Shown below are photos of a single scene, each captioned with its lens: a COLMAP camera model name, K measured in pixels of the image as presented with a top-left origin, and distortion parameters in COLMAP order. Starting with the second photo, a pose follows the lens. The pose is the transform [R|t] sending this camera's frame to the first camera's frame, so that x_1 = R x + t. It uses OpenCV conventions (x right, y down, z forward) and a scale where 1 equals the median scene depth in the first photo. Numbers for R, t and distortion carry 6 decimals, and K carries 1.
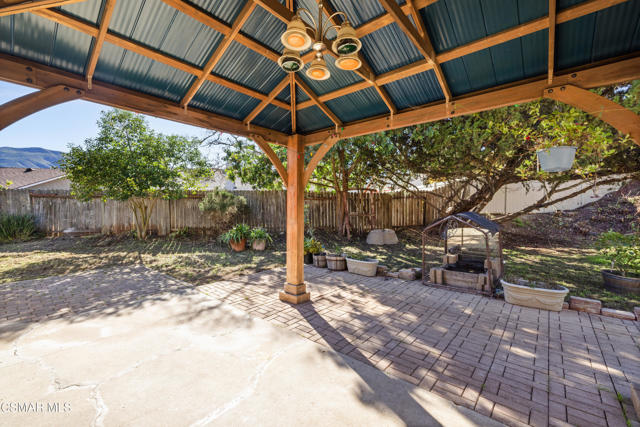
lens RADIAL K [[269.7, 0, 322.1], [0, 269.7, 210.4], [0, 0, 1]] dist [-0.002586, 0.001102]
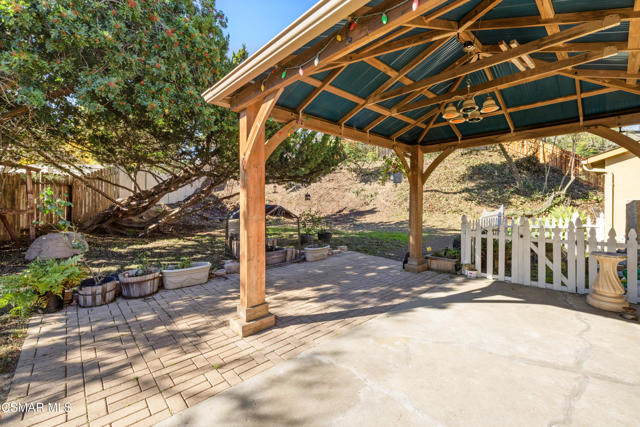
lens RADIAL K [[269.7, 0, 332.7], [0, 269.7, 197.1], [0, 0, 1]] dist [-0.002586, 0.001102]
pose [[0.120032, 0.000156, 0.992770, -0.879501], [0.012084, 0.999926, -0.001618, -0.013080], [-0.992696, 0.012191, 0.120021, 0.776858]]
